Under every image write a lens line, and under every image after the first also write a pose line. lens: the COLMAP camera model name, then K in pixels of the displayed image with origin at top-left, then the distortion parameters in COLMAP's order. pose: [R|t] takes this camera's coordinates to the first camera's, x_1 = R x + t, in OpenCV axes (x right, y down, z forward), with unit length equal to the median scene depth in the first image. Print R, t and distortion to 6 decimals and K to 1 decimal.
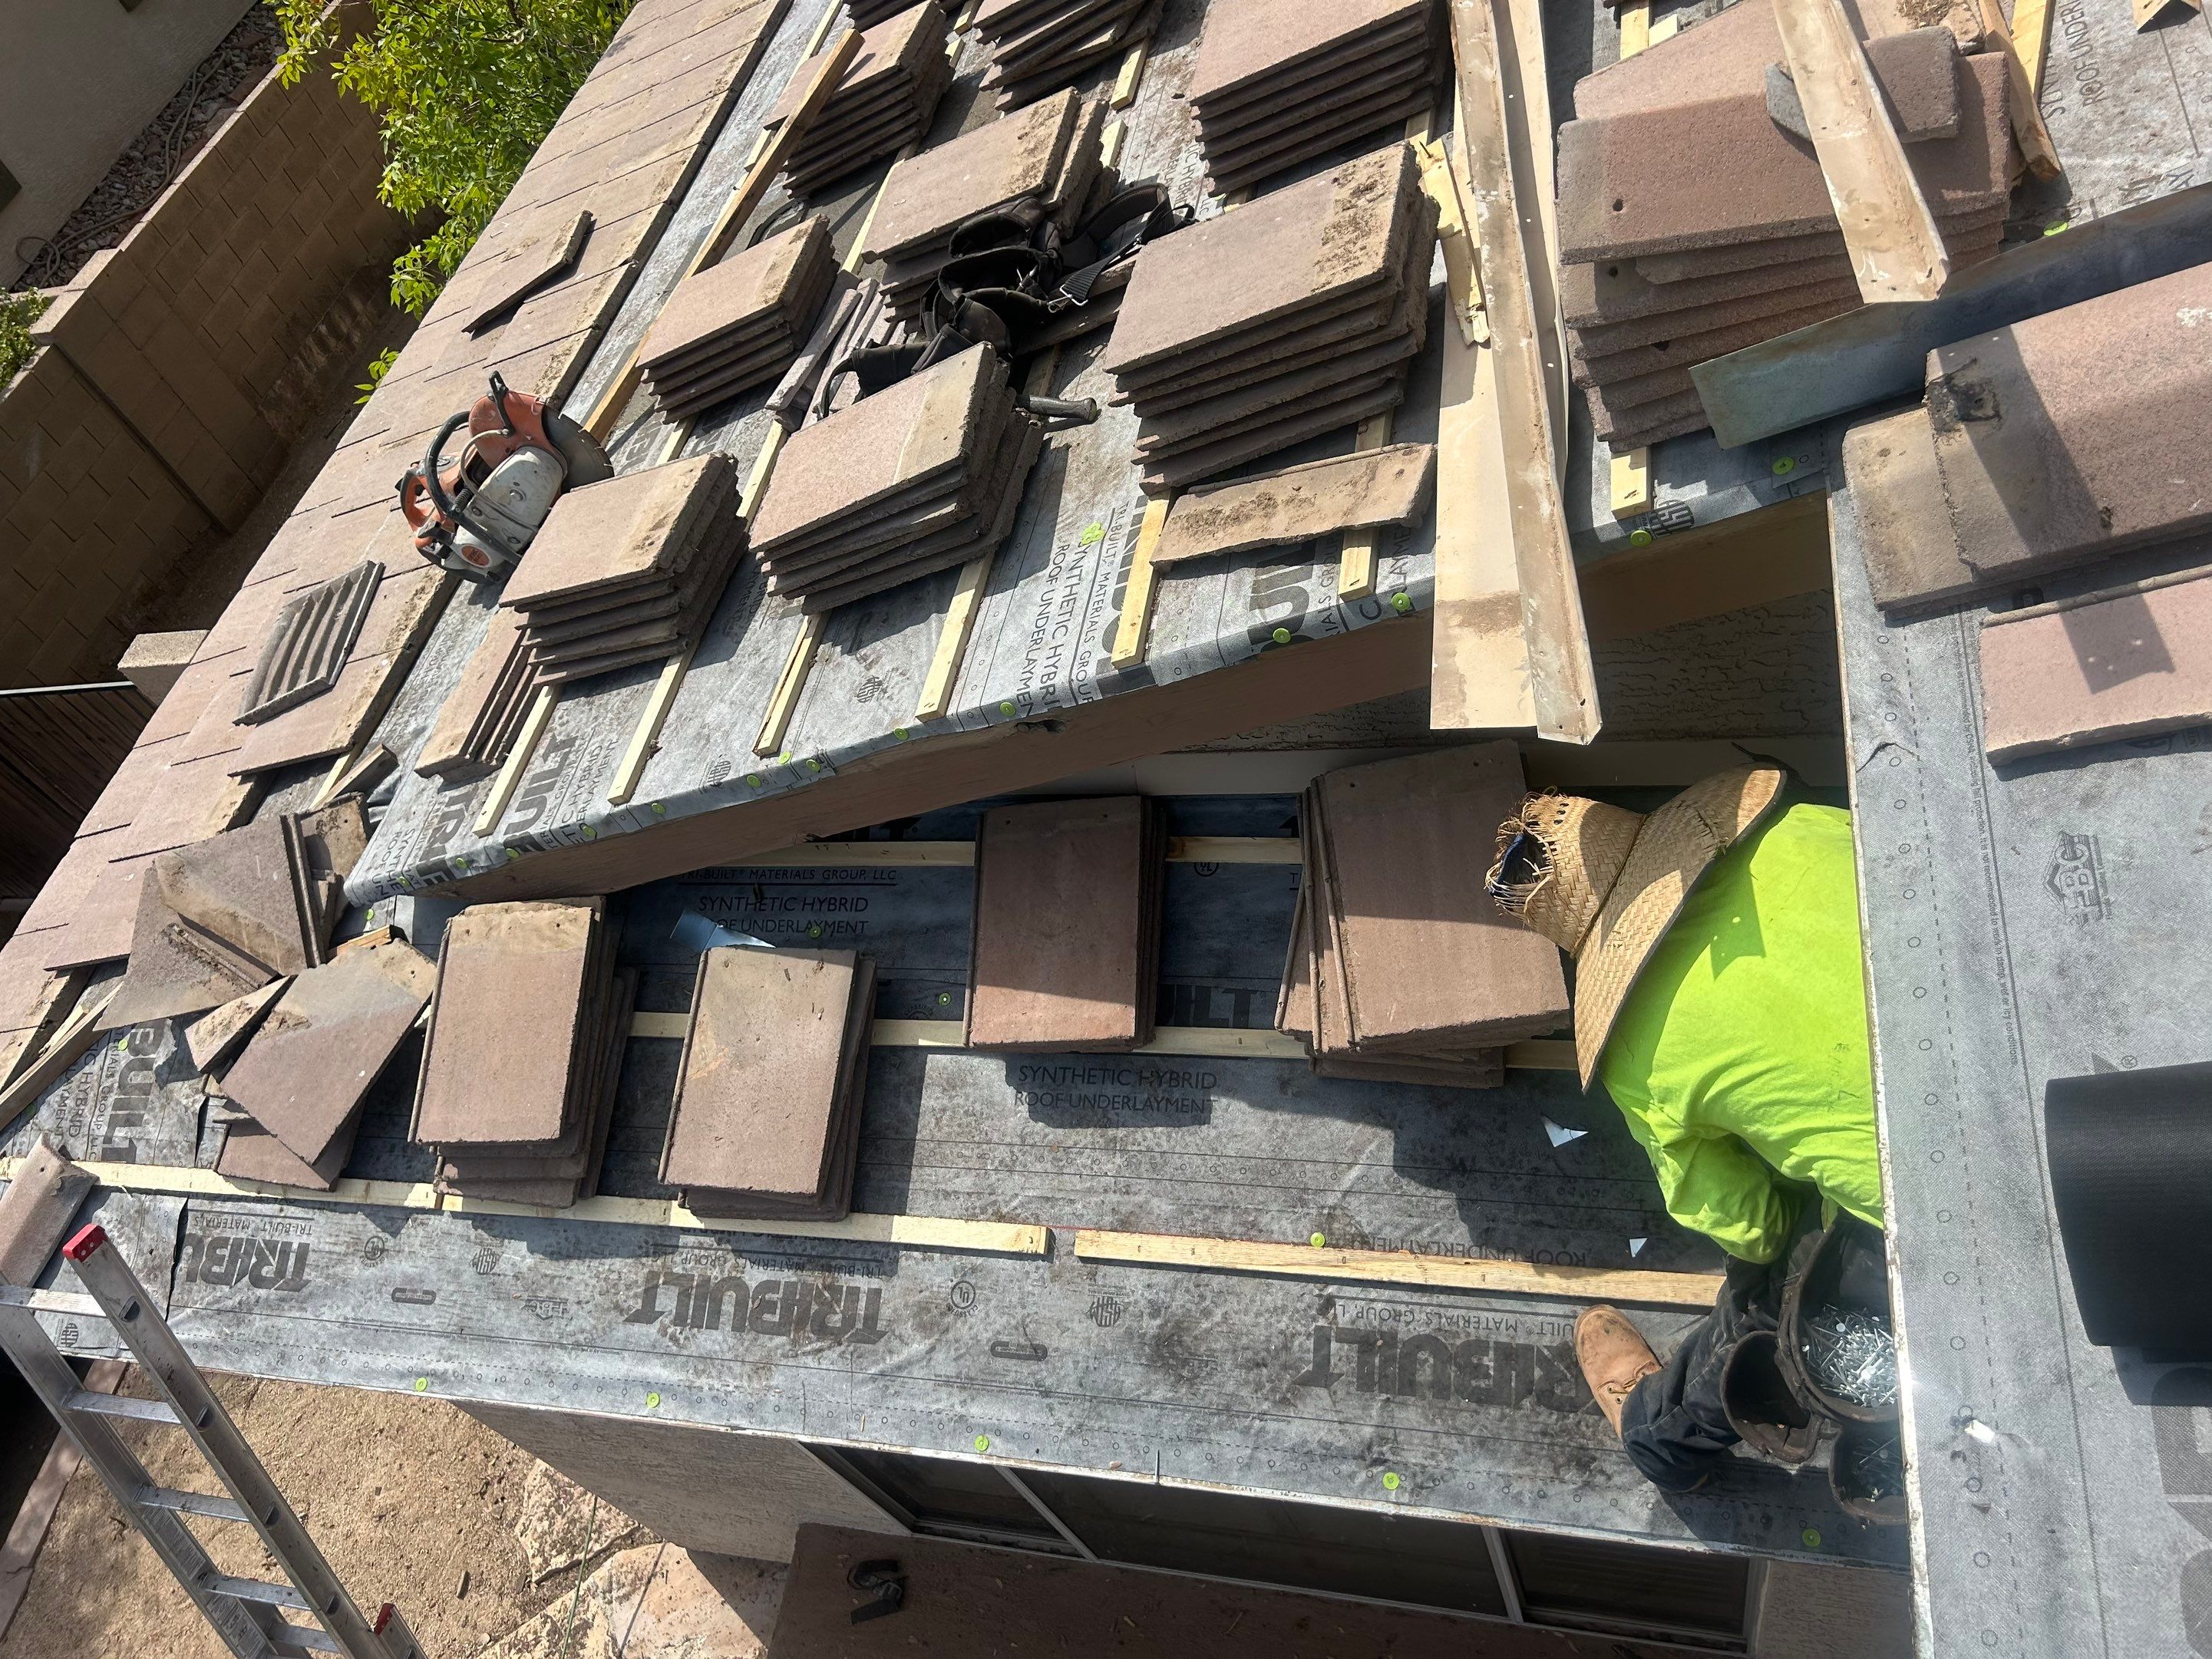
lens RADIAL K [[1571.3, 0, 1106.0], [0, 1571.3, 829.5], [0, 0, 1]] dist [0.025968, -0.046914]
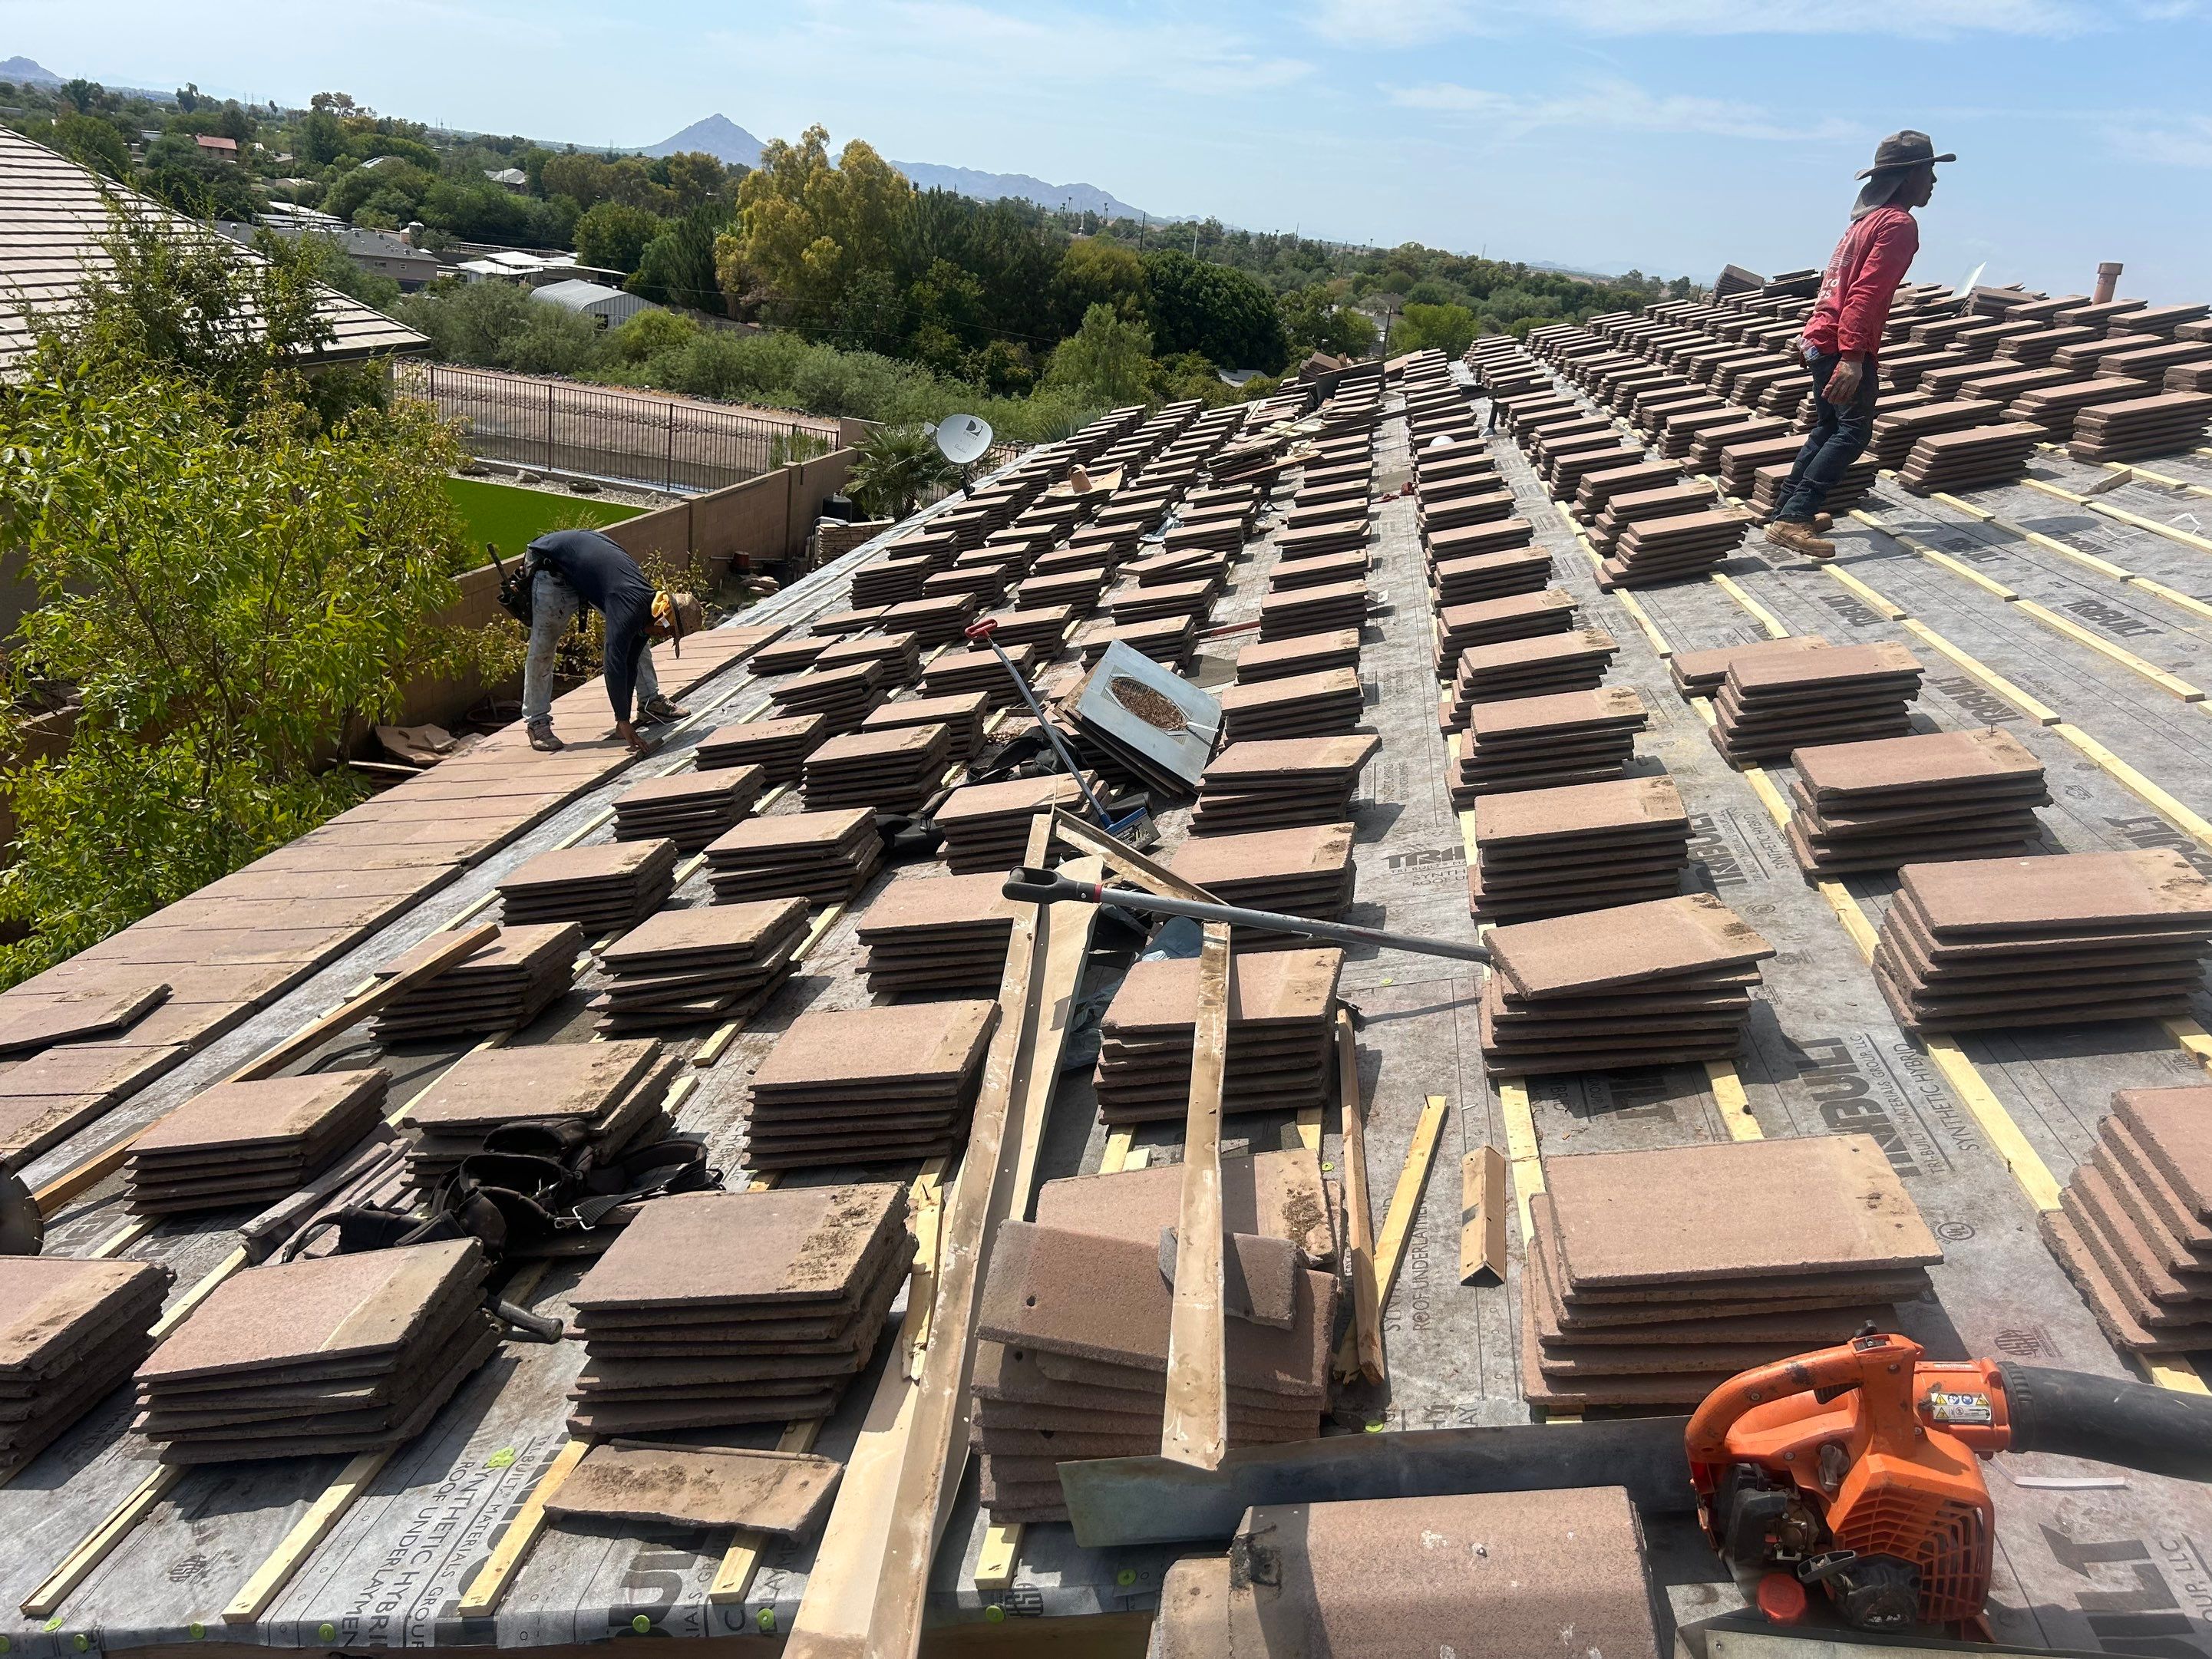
lens RADIAL K [[1676.8, 0, 1106.0], [0, 1676.8, 829.5], [0, 0, 1]] dist [0.032583, -0.028953]
pose [[0.936062, 0.324184, 0.136718, 0.073454], [-0.202448, 0.814102, -0.544291, -0.013263], [-0.287753, 0.481812, 0.827680, -0.158844]]
